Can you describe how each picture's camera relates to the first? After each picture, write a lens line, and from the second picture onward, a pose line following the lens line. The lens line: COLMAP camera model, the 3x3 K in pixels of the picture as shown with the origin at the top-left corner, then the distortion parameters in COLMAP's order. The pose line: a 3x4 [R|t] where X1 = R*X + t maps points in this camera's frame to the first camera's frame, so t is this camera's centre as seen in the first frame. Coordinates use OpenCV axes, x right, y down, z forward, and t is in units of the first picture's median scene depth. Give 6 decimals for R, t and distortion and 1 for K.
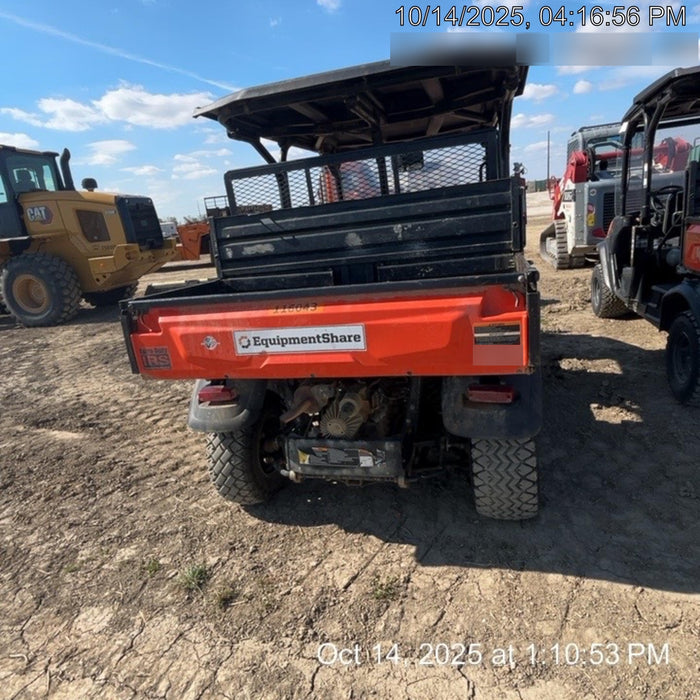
lens RADIAL K [[480.6, 0, 350.0], [0, 480.6, 350.0], [0, 0, 1]] dist [-0.003513, 0.000642]
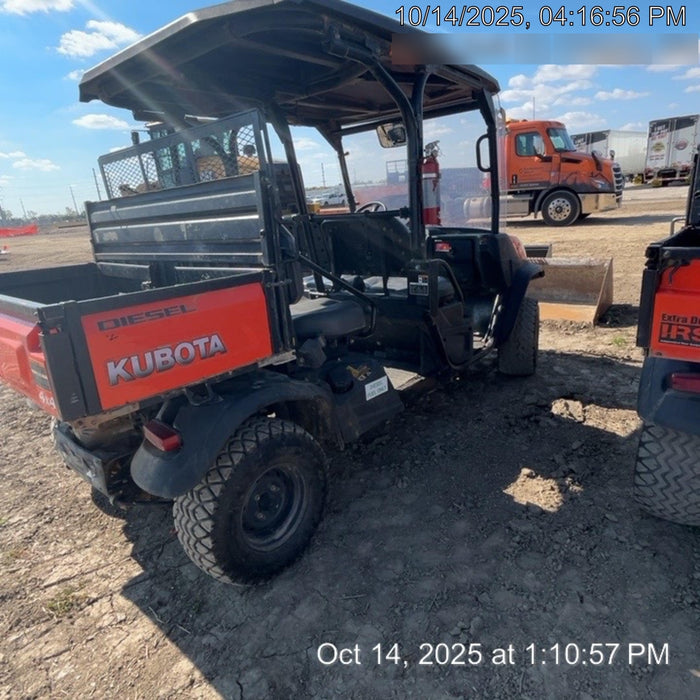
lens RADIAL K [[480.6, 0, 350.0], [0, 480.6, 350.0], [0, 0, 1]] dist [-0.003513, 0.000642]
pose [[0.903680, 0.164916, -0.395178, 0.835251], [-0.135734, 0.985592, 0.100916, -0.174349], [0.406127, -0.037556, 0.913045, 0.334585]]
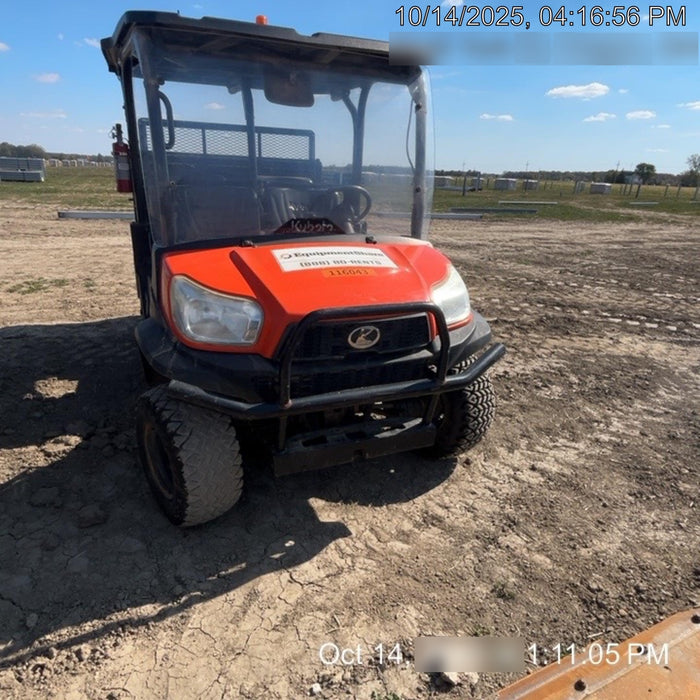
lens RADIAL K [[480.6, 0, 350.0], [0, 480.6, 350.0], [0, 0, 1]] dist [-0.003513, 0.000642]
pose [[-0.762541, 0.307142, -0.569381, 0.963450], [-0.145027, 0.776559, 0.613126, -0.979028], [0.630474, 0.550110, -0.547614, 2.908782]]
